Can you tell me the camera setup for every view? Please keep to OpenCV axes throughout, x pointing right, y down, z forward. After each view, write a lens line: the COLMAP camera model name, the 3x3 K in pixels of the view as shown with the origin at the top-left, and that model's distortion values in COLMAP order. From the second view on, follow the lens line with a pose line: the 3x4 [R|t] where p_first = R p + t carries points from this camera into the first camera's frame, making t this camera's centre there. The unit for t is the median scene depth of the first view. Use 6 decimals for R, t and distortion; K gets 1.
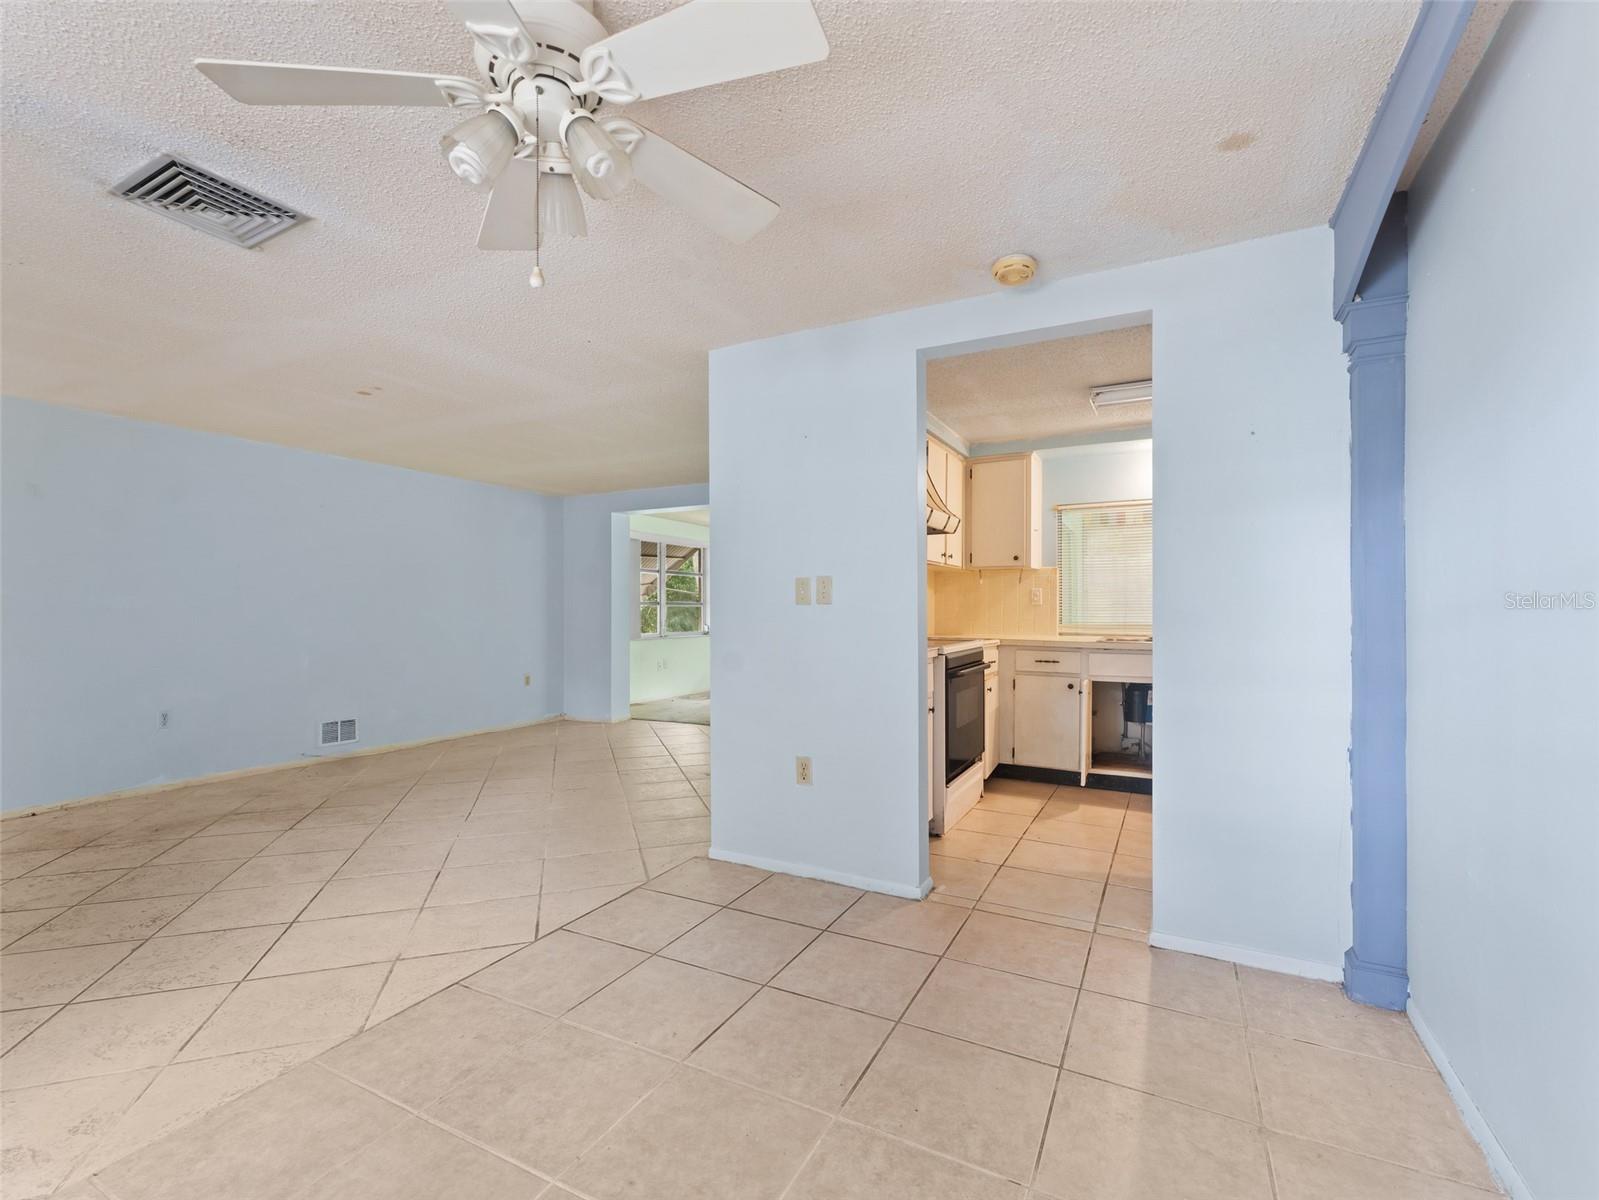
lens RADIAL K [[723.1, 0, 799.5], [0, 723.1, 600.0], [0, 0, 1]] dist [0.000170, 0.000164]
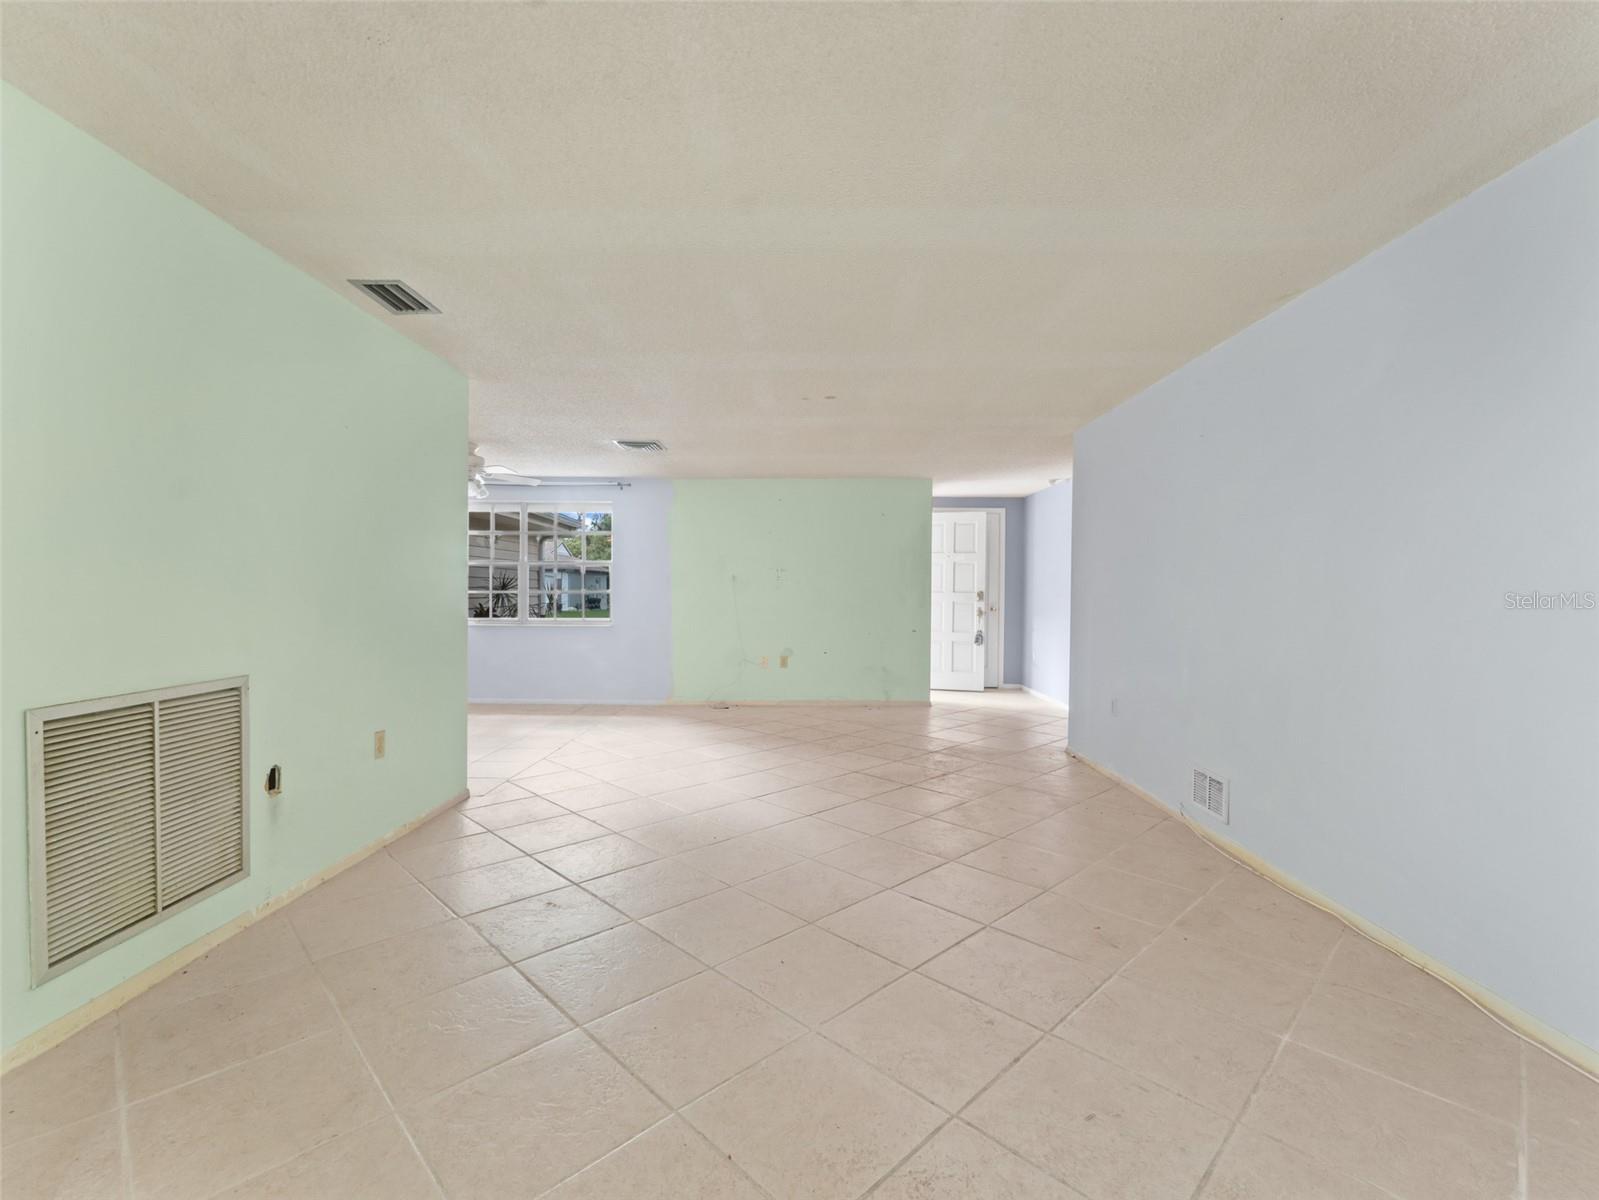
lens RADIAL K [[723.1, 0, 799.5], [0, 723.1, 600.0], [0, 0, 1]] dist [0.000170, 0.000164]
pose [[-0.891467, -0.003214, -0.453073, -0.069620], [-0.001919, 0.999993, -0.003318, 0.032337], [0.453081, -0.002089, -0.891467, 2.308051]]
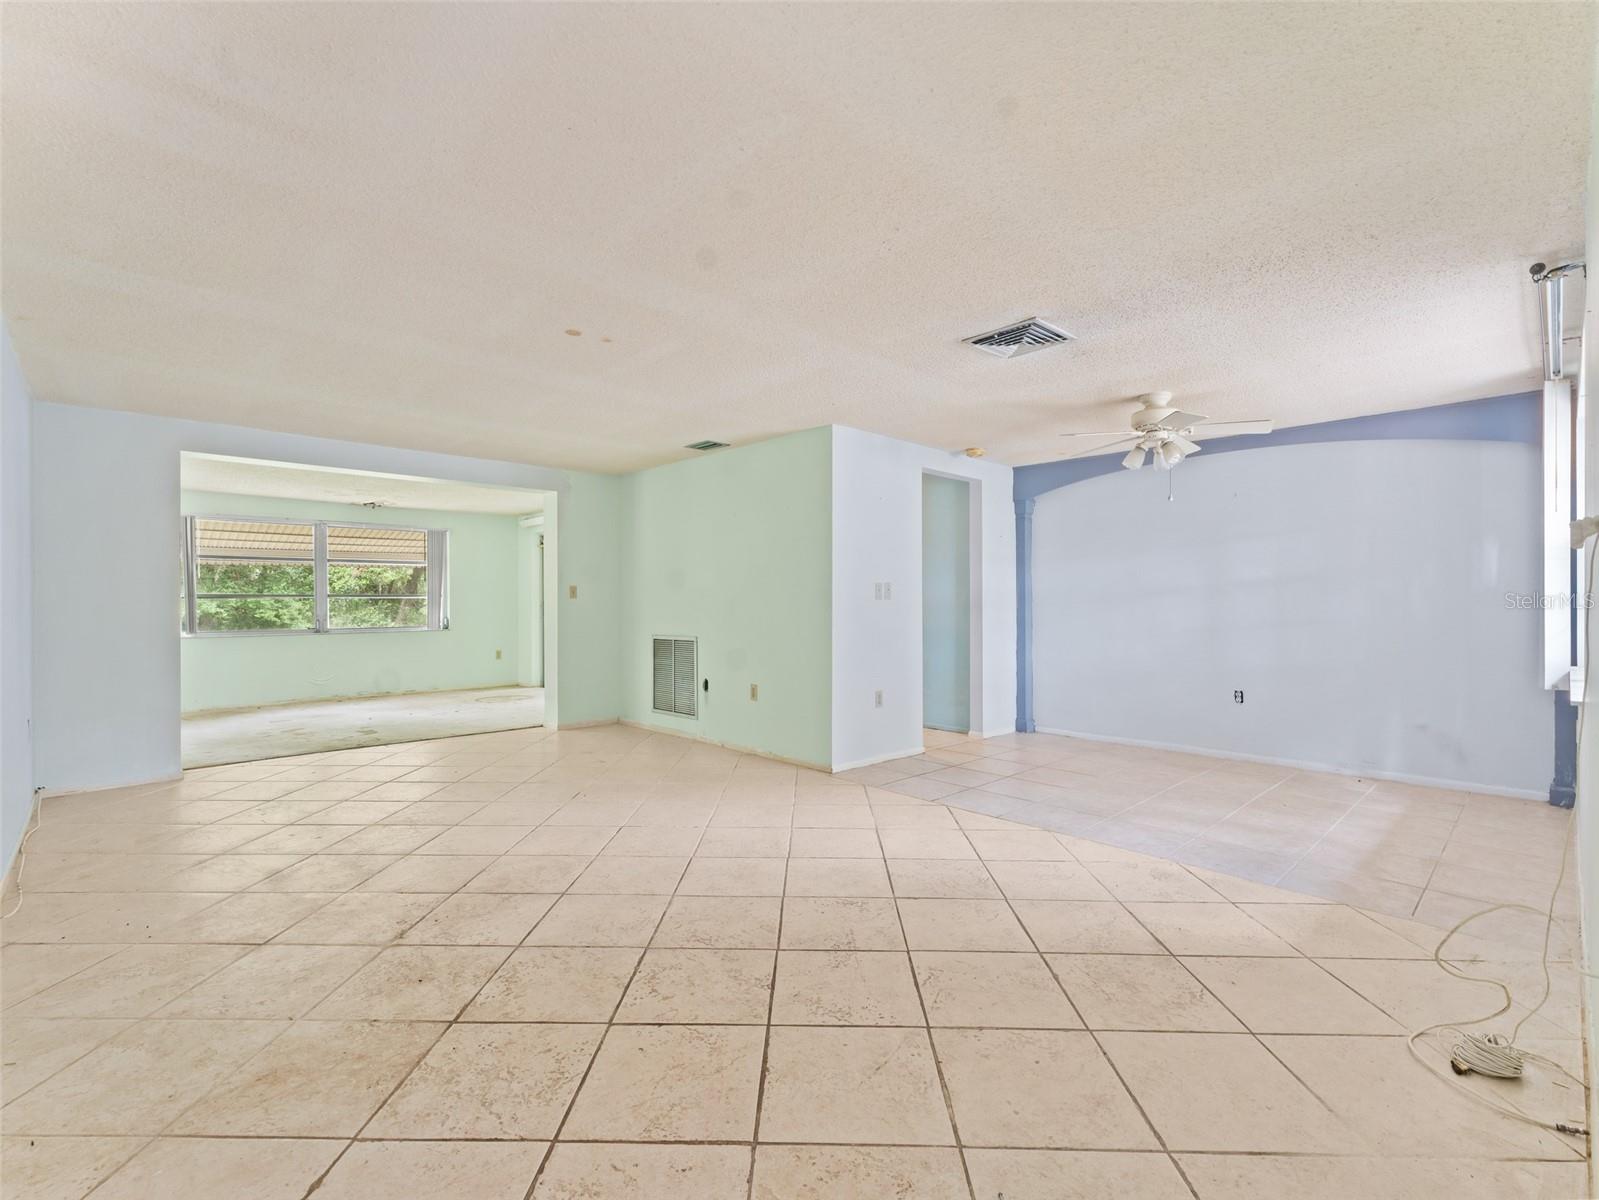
lens RADIAL K [[723.1, 0, 799.5], [0, 723.1, 600.0], [0, 0, 1]] dist [0.000170, 0.000164]
pose [[0.330388, -0.003155, 0.943840, -1.506585], [-0.016137, 0.999829, 0.008991, -0.004516], [-0.943707, -0.018201, 0.330281, 0.578071]]
